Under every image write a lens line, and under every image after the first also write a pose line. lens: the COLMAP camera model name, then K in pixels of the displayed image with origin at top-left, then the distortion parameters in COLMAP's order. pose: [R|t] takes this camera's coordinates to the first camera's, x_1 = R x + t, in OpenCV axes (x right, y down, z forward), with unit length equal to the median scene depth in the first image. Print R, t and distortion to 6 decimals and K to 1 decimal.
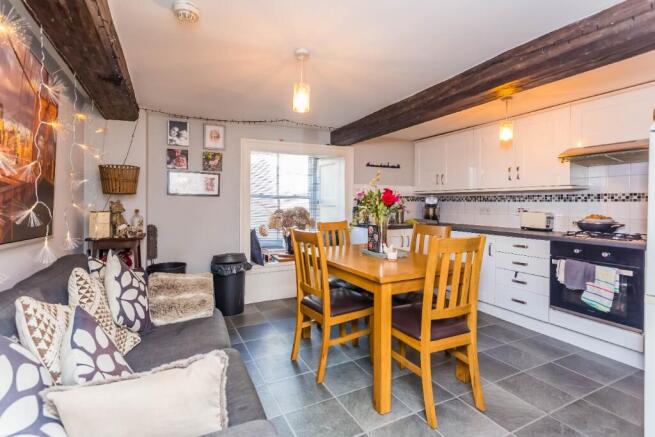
lens RADIAL K [[321.5, 0, 323.1], [0, 321.5, 201.3], [0, 0, 1]] dist [0.002577, 0.000700]
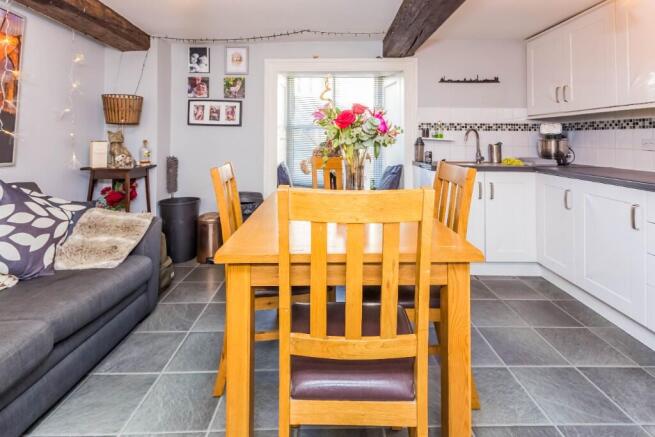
lens RADIAL K [[334.5, 0, 328.0], [0, 334.5, 131.1], [0, 0, 1]] dist [0.001413, -0.000112]
pose [[0.897219, -0.014026, -0.441363, 0.324386], [0.004363, 0.999728, -0.022902, 0.021465], [0.441565, 0.018623, 0.897036, 0.298900]]
